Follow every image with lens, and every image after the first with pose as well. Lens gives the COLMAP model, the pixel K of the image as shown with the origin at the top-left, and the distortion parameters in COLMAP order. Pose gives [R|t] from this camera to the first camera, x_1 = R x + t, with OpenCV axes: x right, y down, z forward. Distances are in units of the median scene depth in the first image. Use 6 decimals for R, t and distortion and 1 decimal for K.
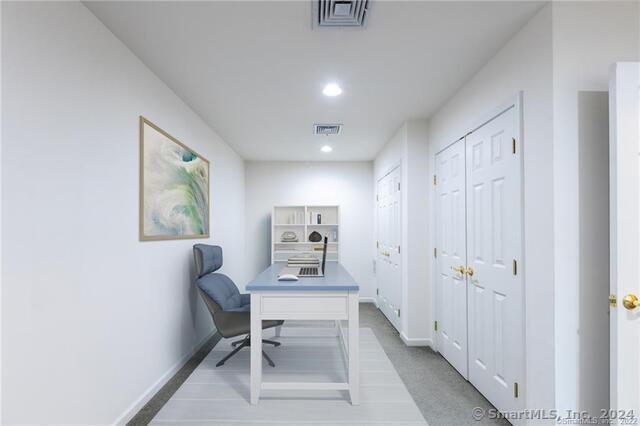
lens RADIAL K [[289.1, 0, 311.9], [0, 289.1, 232.2], [0, 0, 1]] dist [0.002576, 0.000291]
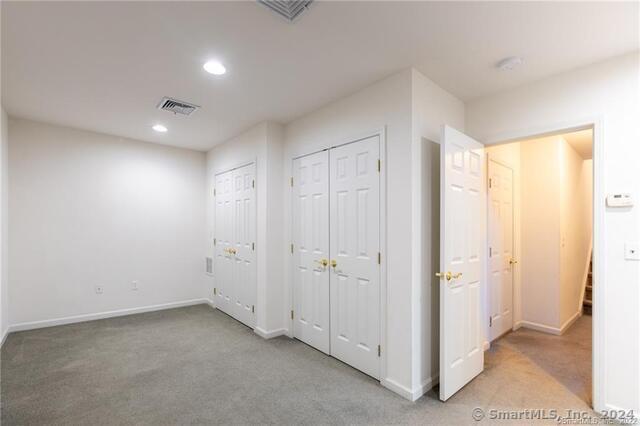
lens RADIAL K [[289.1, 0, 310.7], [0, 289.1, 230.4], [0, 0, 1]] dist [0.002576, 0.000291]
pose [[0.768737, 0.007848, 0.639517, -0.263680], [-0.013972, 0.999892, 0.004525, -0.004149], [-0.639412, -0.012414, 0.768764, 0.131774]]
